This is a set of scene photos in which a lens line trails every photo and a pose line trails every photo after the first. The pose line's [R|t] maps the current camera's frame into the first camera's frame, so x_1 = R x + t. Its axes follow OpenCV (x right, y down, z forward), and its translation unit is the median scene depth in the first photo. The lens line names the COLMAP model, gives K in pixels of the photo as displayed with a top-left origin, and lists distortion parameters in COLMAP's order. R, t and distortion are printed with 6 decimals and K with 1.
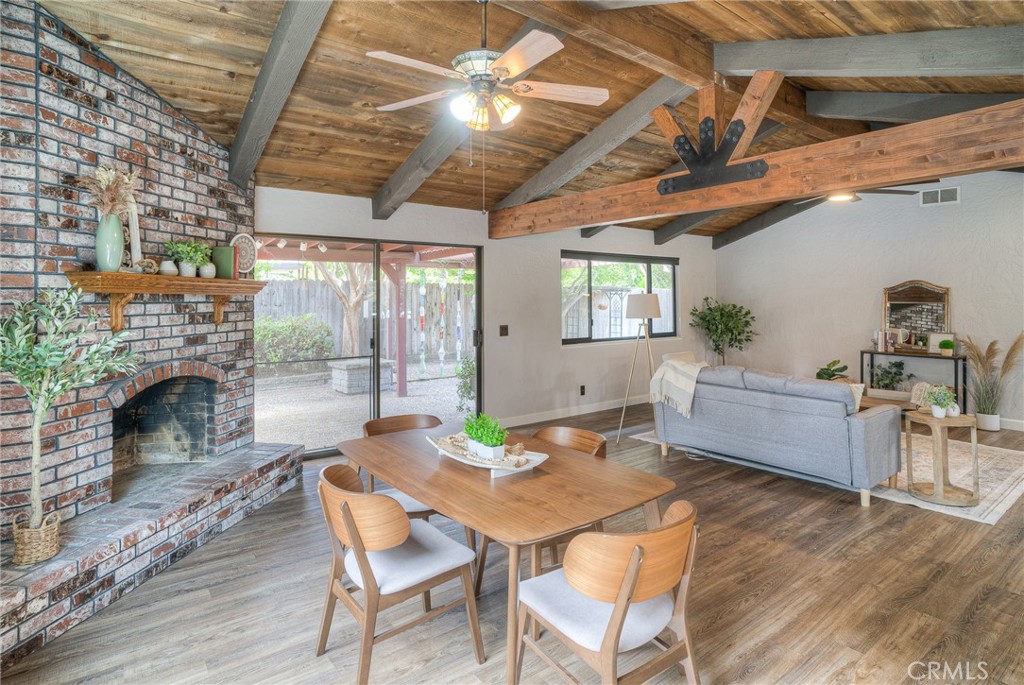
lens RADIAL K [[559.0, 0, 517.3], [0, 559.0, 286.0], [0, 0, 1]] dist [-0.061344, 0.051625]
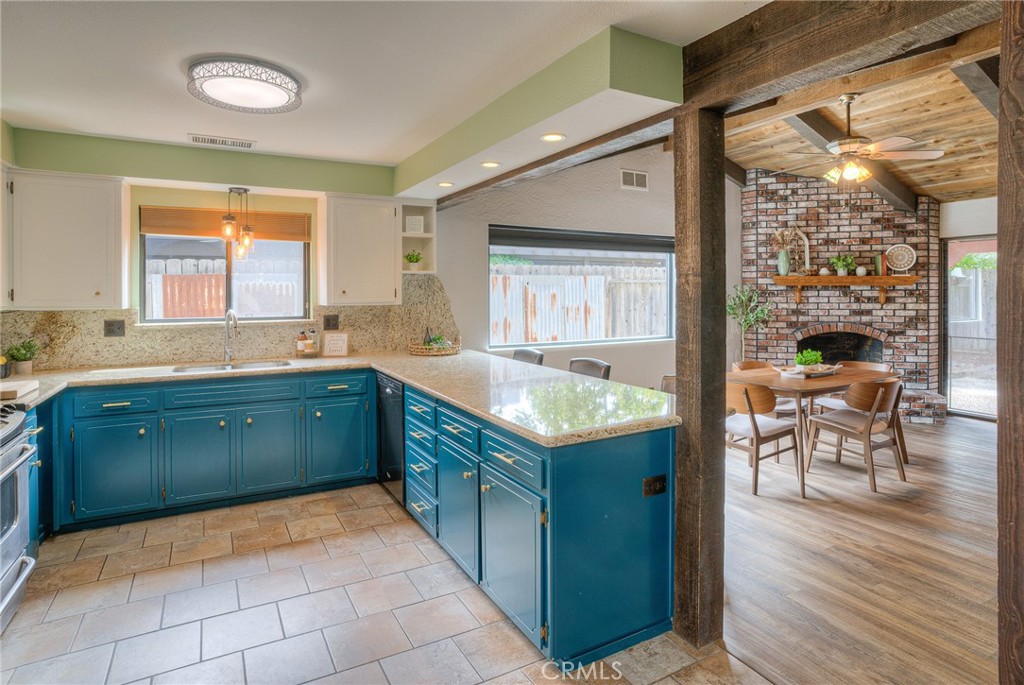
lens RADIAL K [[575.4, 0, 497.0], [0, 575.4, 290.9], [0, 0, 1]] dist [-0.077290, 0.058108]
pose [[-0.165277, 0.009803, -0.986198, 1.293168], [0.025688, 0.999654, 0.005632, -0.006352], [0.985913, -0.024403, -0.165472, 0.187867]]
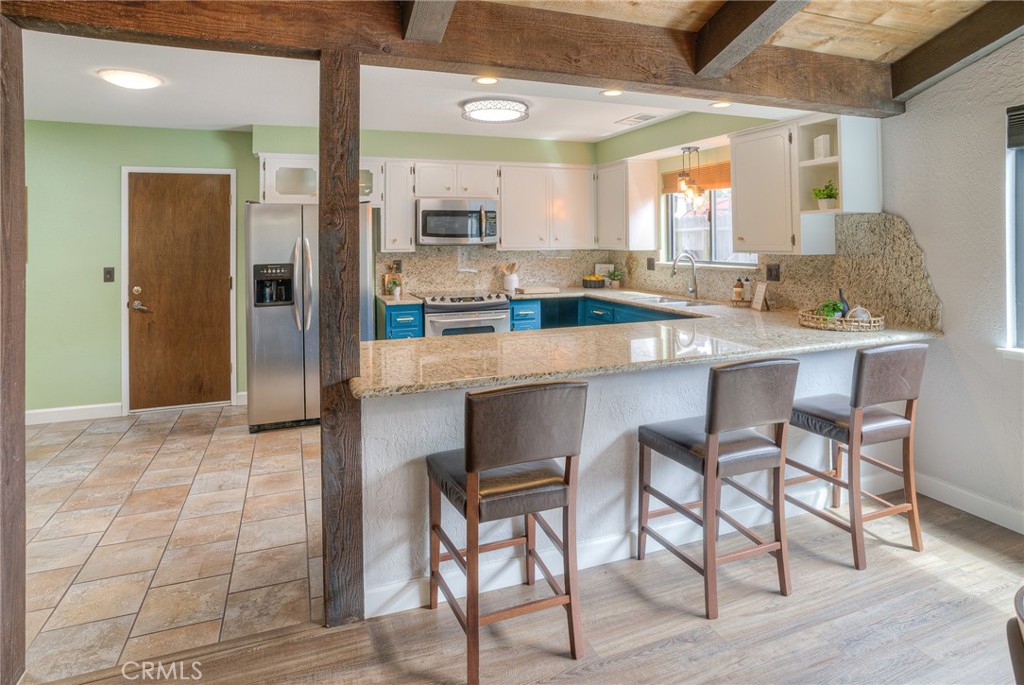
lens RADIAL K [[568.0, 0, 525.7], [0, 568.0, 233.3], [0, 0, 1]] dist [-0.034406, -0.000408]
pose [[-0.961260, 0.011564, 0.275400, 0.324791], [0.002575, 0.999453, -0.032979, 0.017728], [-0.275630, -0.030992, -0.960764, 0.792822]]
